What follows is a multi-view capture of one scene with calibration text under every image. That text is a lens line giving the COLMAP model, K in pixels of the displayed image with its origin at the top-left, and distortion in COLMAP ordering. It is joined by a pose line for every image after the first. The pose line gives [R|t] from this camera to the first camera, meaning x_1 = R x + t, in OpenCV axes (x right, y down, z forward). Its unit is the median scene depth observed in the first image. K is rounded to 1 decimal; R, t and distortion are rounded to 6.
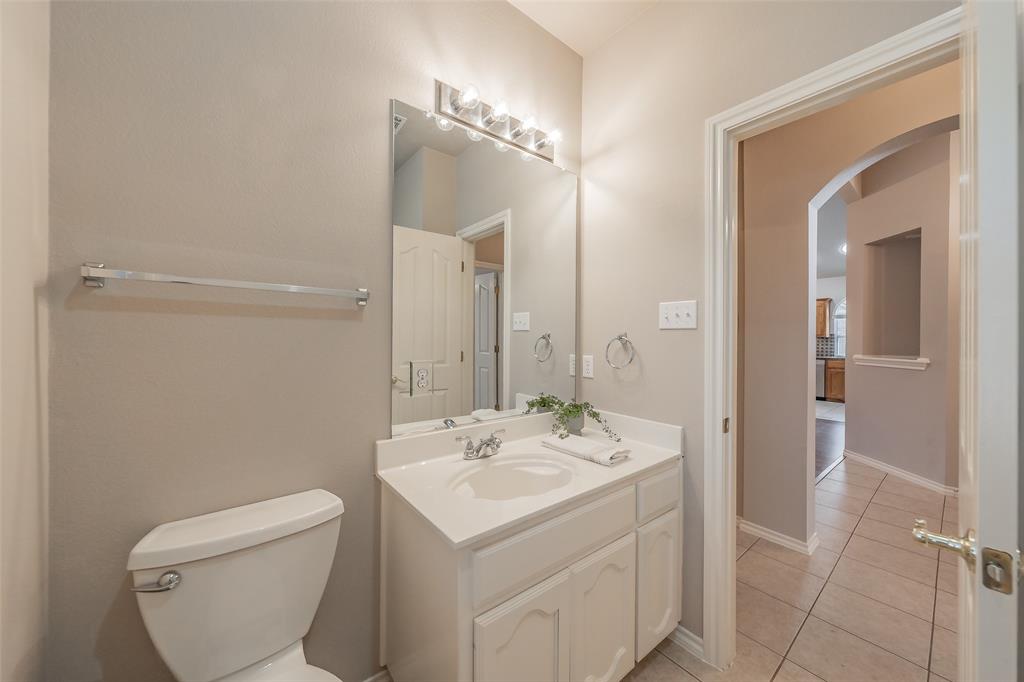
lens RADIAL K [[352.3, 0, 514.2], [0, 352.3, 336.0], [0, 0, 1]] dist [-0.000044, -0.000071]
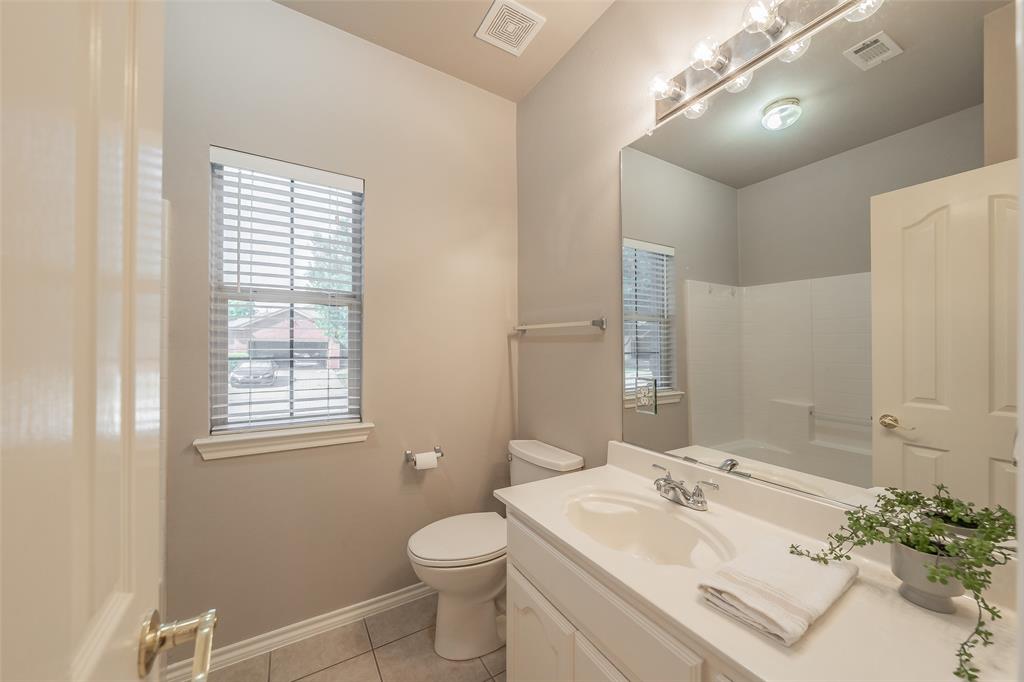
lens RADIAL K [[387.3, 0, 529.7], [0, 387.3, 339.1], [0, 0, 1]] dist [0.001420, 0.000134]
pose [[-0.126256, -0.034815, -0.991387, 0.960340], [-0.000426, 0.999386, -0.035042, -0.001323], [0.991998, -0.004002, -0.126193, 0.873704]]
